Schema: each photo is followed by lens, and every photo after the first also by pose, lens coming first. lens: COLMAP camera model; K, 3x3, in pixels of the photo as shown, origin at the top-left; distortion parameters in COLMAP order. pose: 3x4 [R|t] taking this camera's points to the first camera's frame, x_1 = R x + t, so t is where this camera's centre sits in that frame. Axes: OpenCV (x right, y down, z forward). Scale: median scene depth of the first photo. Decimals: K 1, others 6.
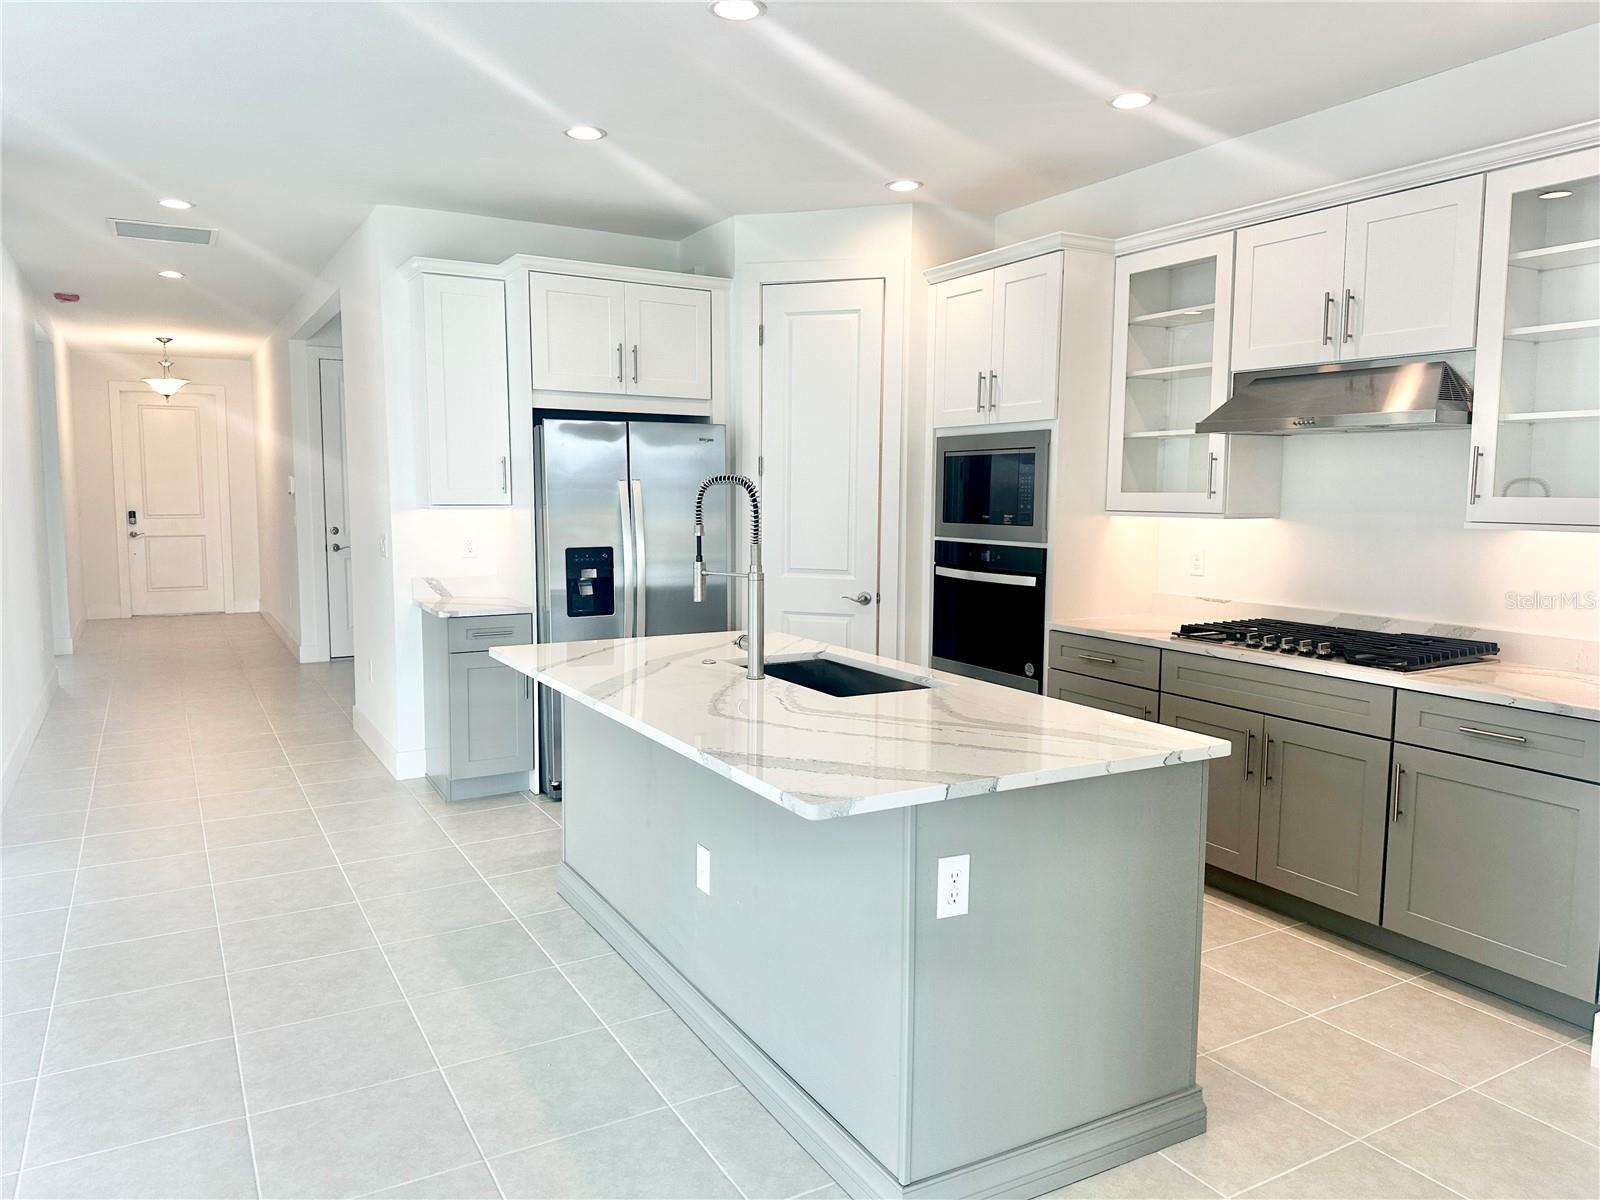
lens RADIAL K [[1122.8, 0, 790.6], [0, 1122.8, 598.9], [0, 0, 1]] dist [0.045102, -0.038182]
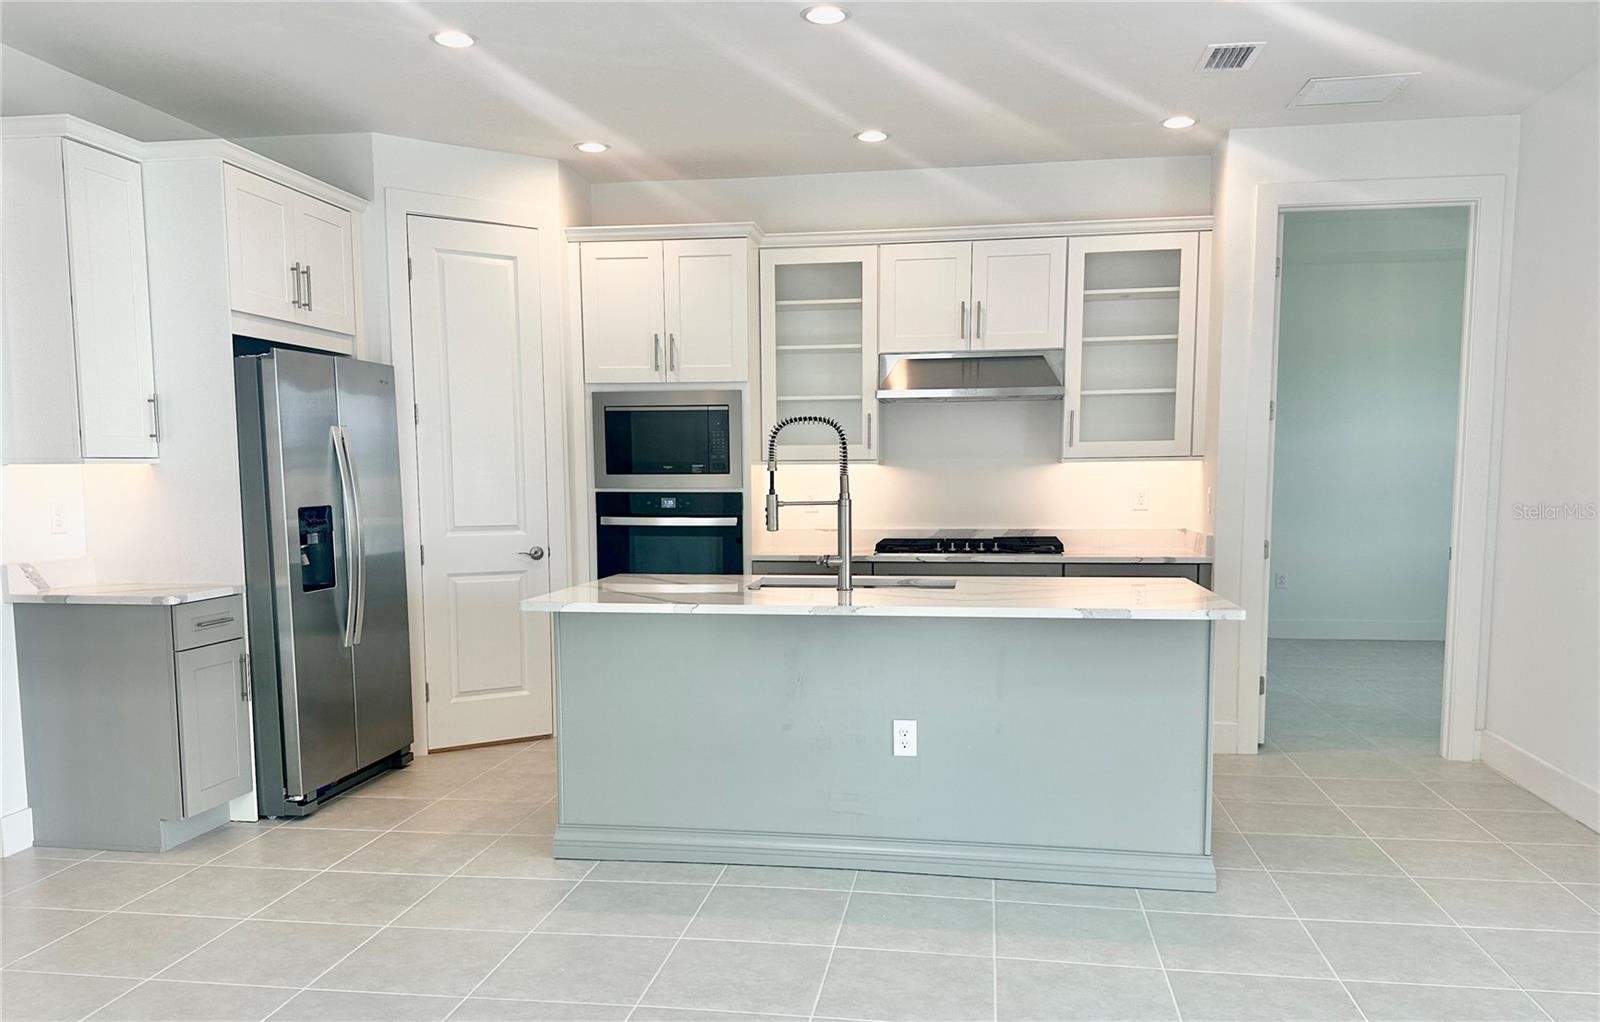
lens RADIAL K [[1248.4, 0, 793.5], [0, 1248.4, 599.2], [0, 0, 1]] dist [0.075300, -0.020057]
pose [[0.616794, -0.090251, 0.781934, -0.774339], [0.087401, 0.995115, 0.045914, 0.011105], [-0.782257, 0.040023, 0.621668, 0.158241]]
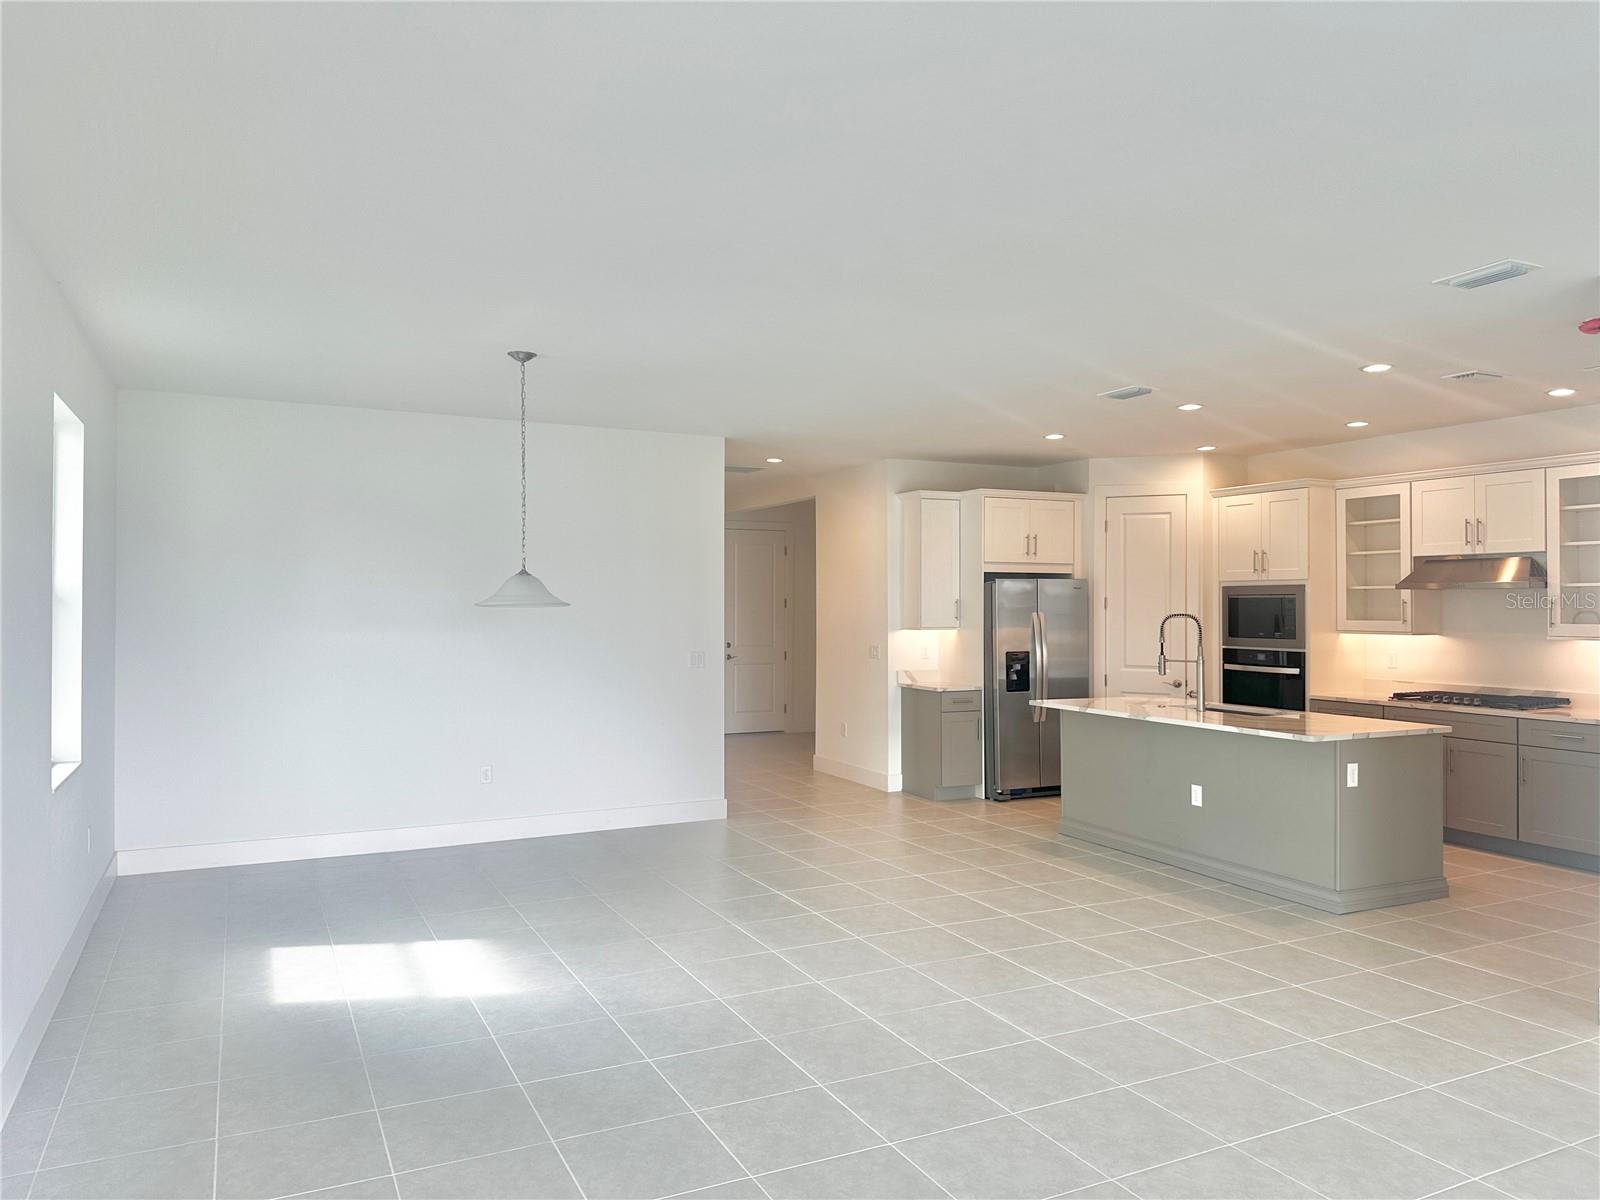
lens RADIAL K [[1122.8, 0, 795.1], [0, 1122.8, 595.9], [0, 0, 1]] dist [0.045102, -0.038182]
pose [[0.998439, -0.003803, -0.055729, -0.470953], [-0.002189, 0.994250, -0.107061, 0.059841], [0.055816, 0.107016, 0.992689, -0.815896]]
